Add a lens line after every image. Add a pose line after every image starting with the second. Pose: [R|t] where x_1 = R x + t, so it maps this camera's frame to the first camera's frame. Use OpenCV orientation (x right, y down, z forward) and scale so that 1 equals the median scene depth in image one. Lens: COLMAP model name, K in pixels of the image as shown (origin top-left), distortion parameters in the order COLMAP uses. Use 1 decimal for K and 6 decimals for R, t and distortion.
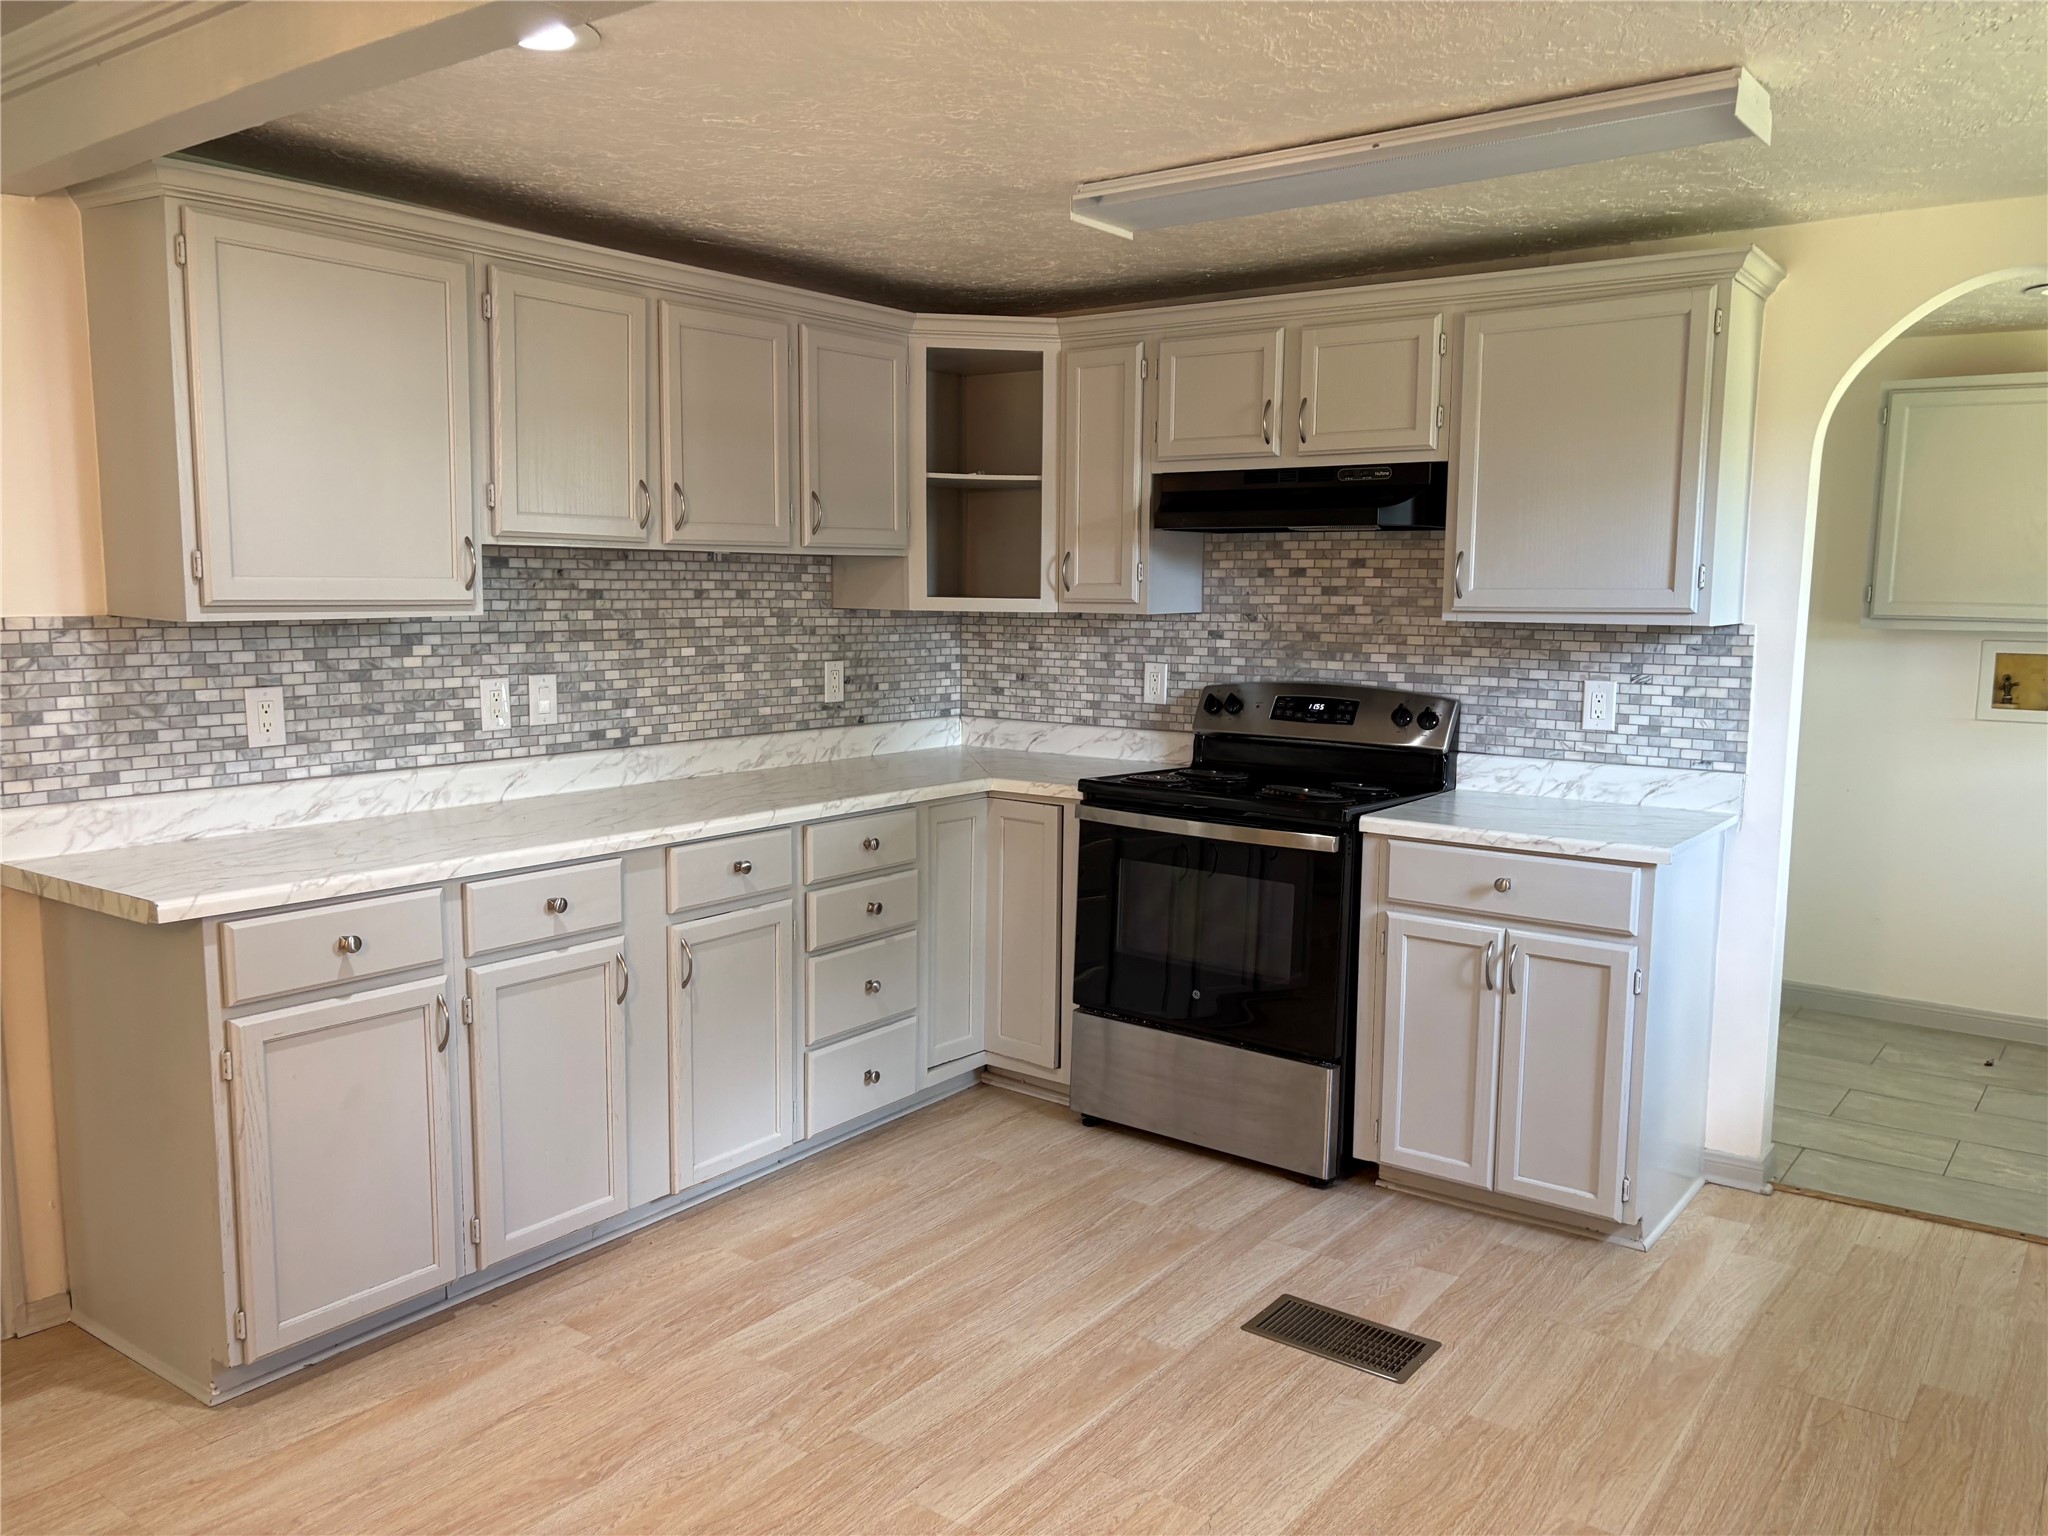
lens RADIAL K [[1545.6, 0, 1023.3], [0, 1545.6, 779.0], [0, 0, 1]] dist [0.068057, -0.082263]
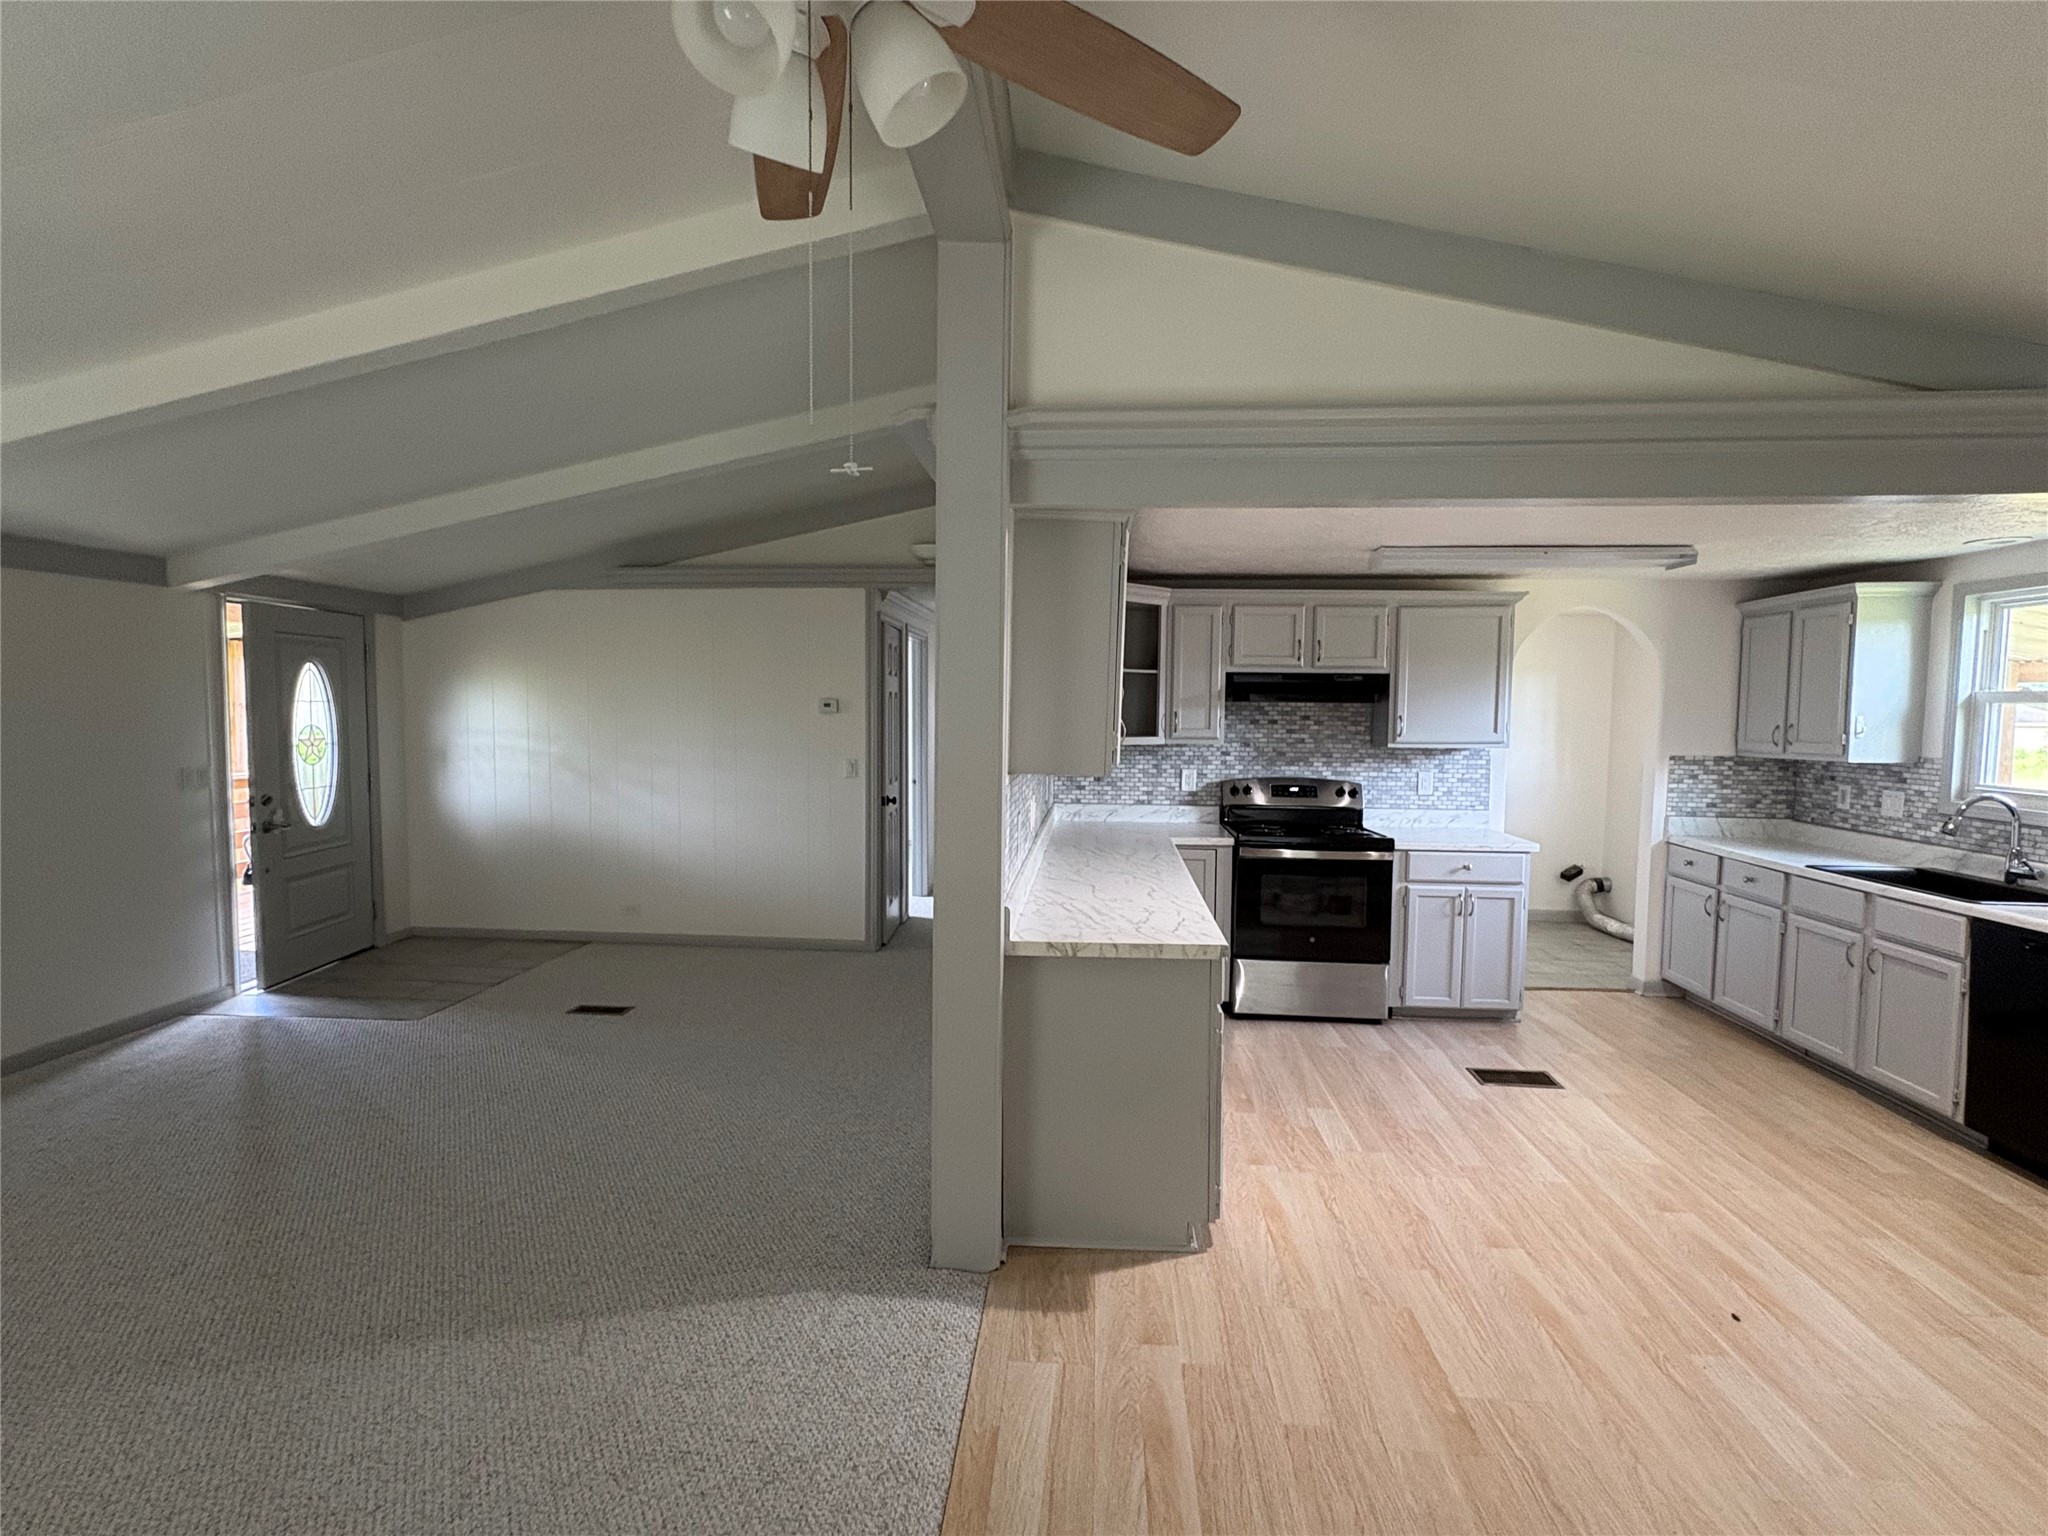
lens RADIAL K [[962.2, 0, 1023.3], [0, 962.2, 765.8], [0, 0, 1]] dist [0.000006, 0.000069]
pose [[0.845374, -0.035305, 0.533007, -0.844568], [0.065309, 0.997159, -0.037534, -0.058646], [-0.530168, 0.066540, 0.845278, 0.148664]]
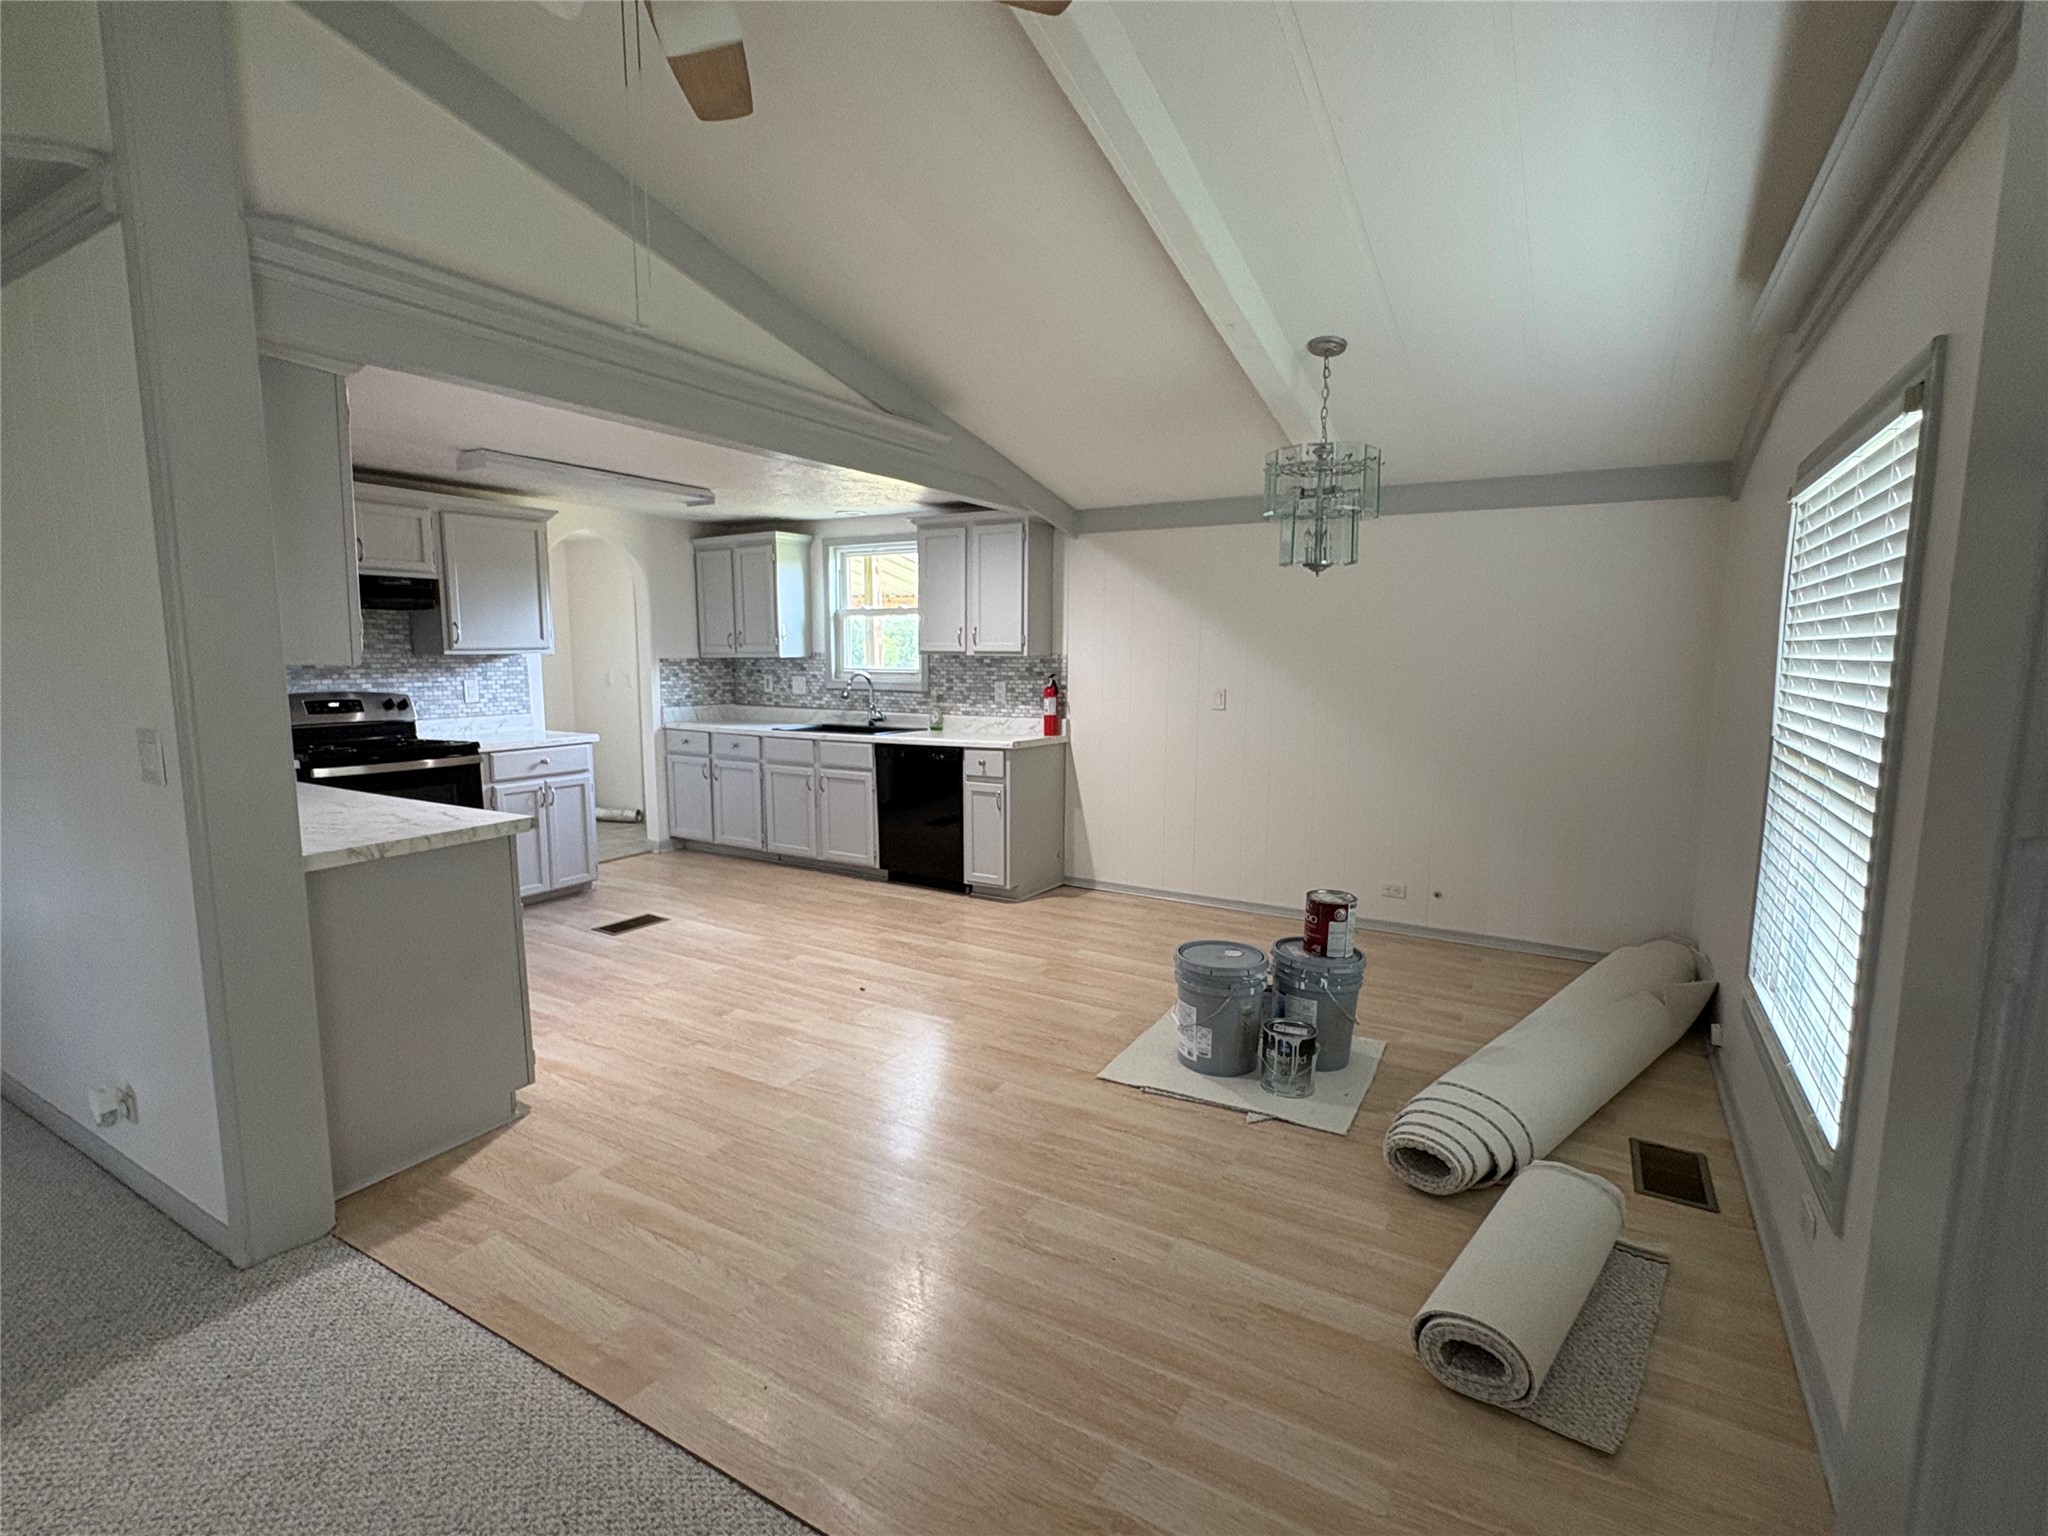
lens RADIAL K [[962.2, 0, 1026.8], [0, 962.2, 772.1], [0, 0, 1]] dist [0.000006, 0.000069]
pose [[-0.109975, -0.137337, 0.984400, -1.110861], [0.120956, 0.981198, 0.150403, -0.044747], [-0.986547, 0.135609, -0.091295, 0.353651]]
